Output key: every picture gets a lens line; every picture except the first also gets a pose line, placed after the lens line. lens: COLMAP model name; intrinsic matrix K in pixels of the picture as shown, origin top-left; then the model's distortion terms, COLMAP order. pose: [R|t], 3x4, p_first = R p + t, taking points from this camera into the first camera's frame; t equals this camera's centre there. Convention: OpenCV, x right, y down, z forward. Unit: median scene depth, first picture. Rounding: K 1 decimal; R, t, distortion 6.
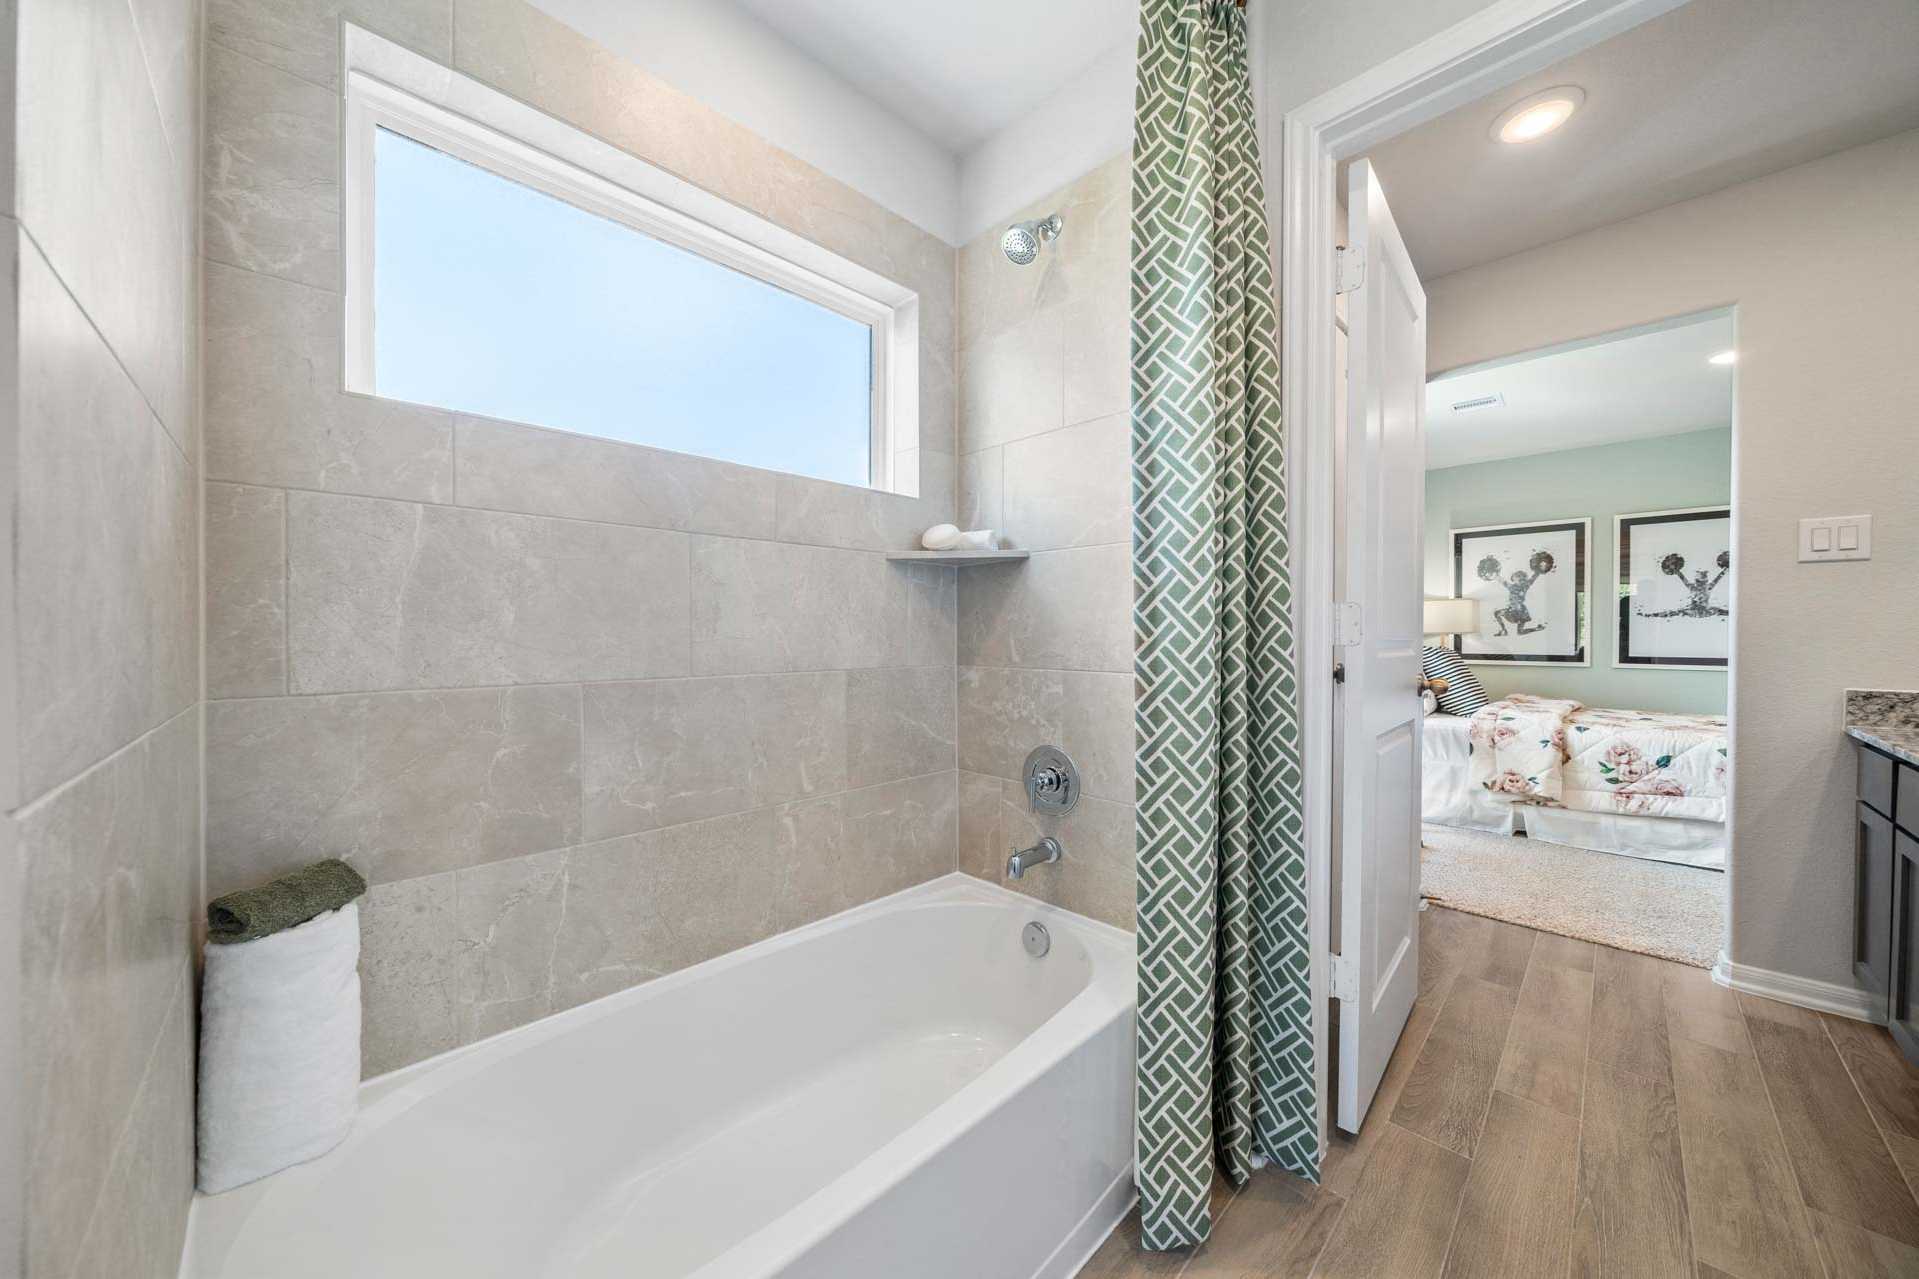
lens RADIAL K [[656.2, 0, 957.0], [0, 656.2, 641.6], [0, 0, 1]] dist [-0.001879, 0.000258]
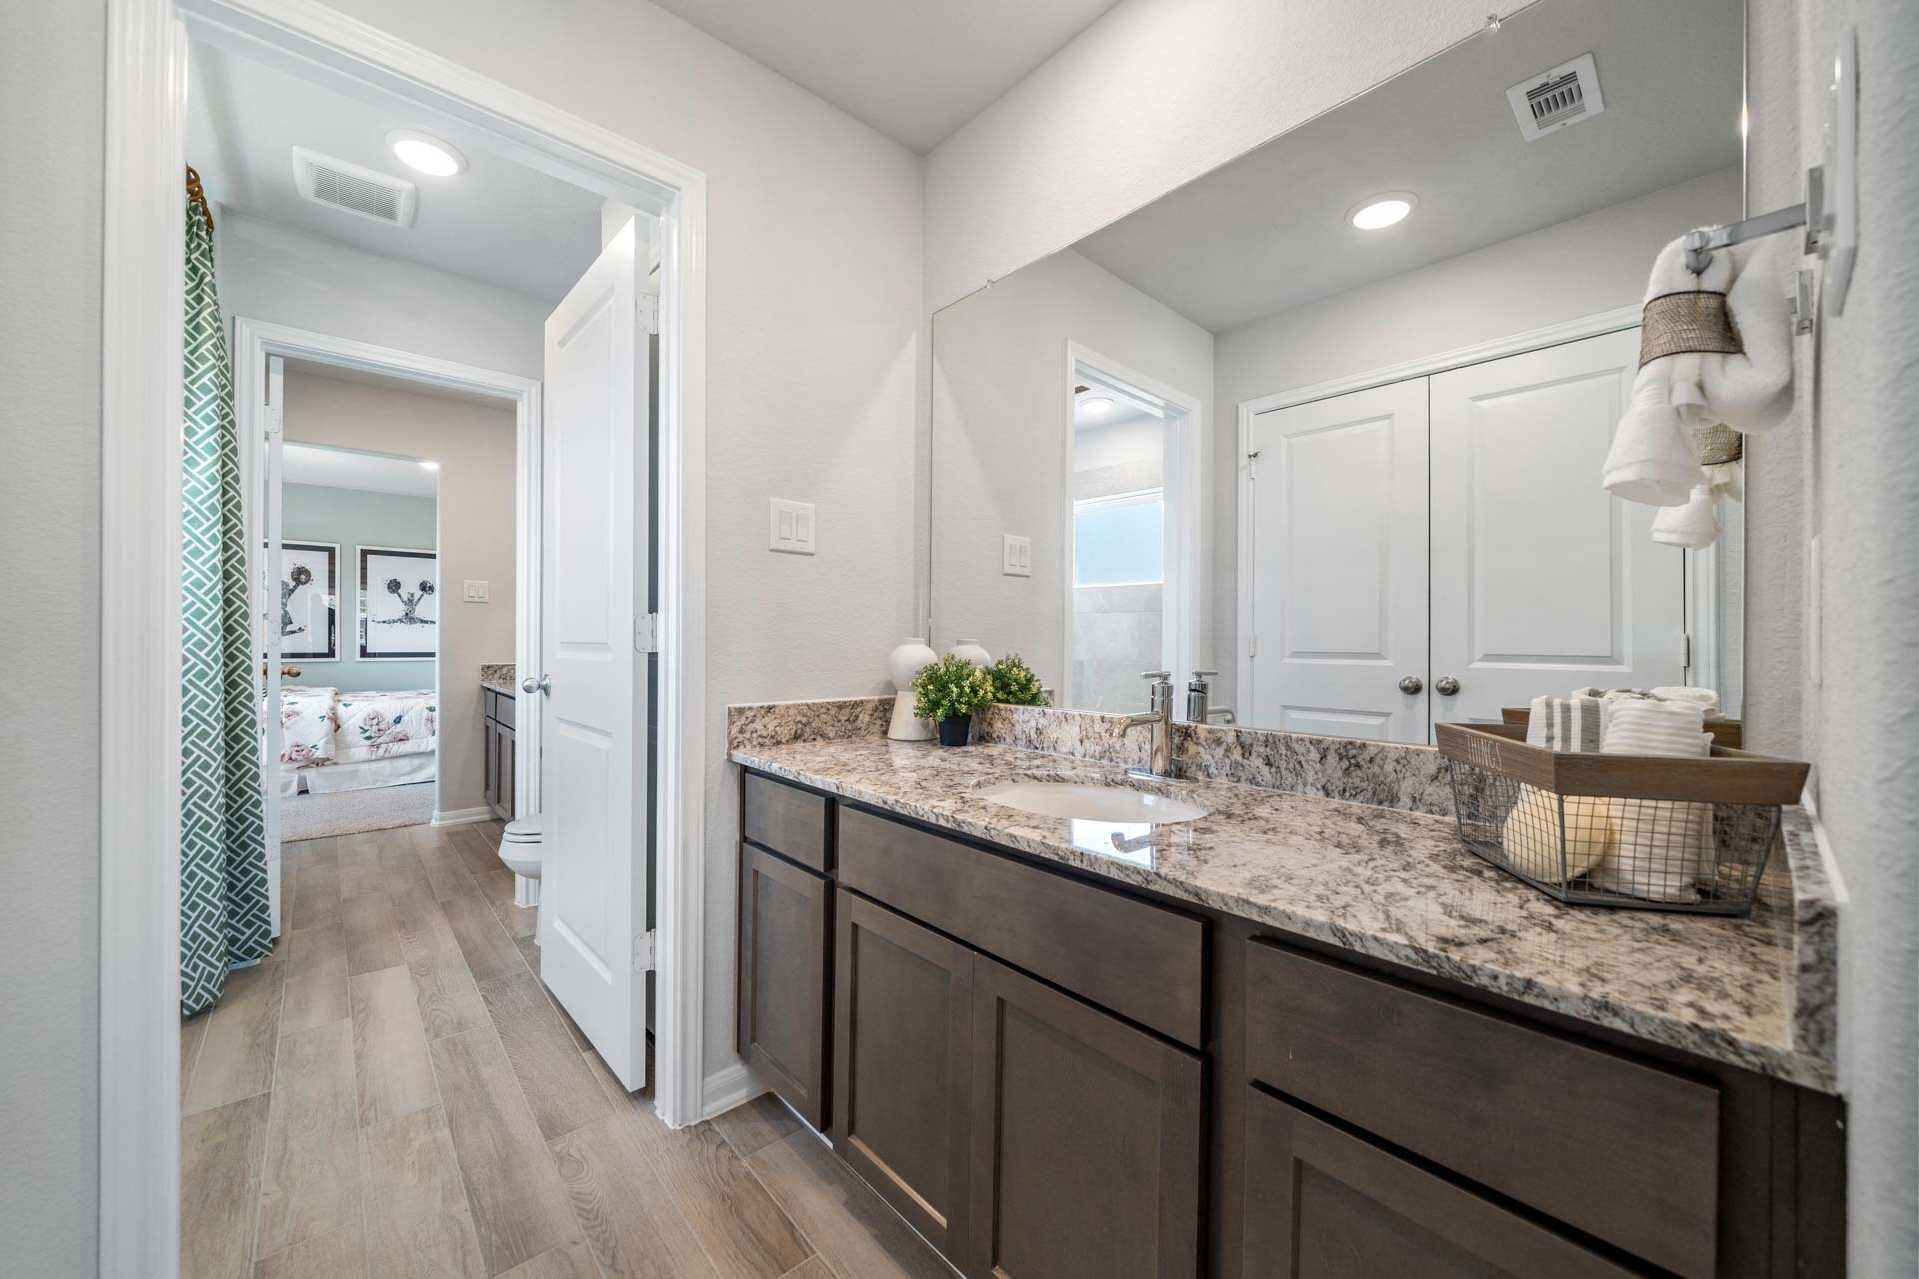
lens RADIAL K [[717.8, 0, 958.3], [0, 717.8, 639.9], [0, 0, 1]] dist [-0.015522, -0.000218]
pose [[0.045181, -0.003967, 0.998971, -0.504164], [0.005071, 0.999980, 0.003741, -0.002999], [-0.998966, 0.004897, 0.045201, -0.372245]]
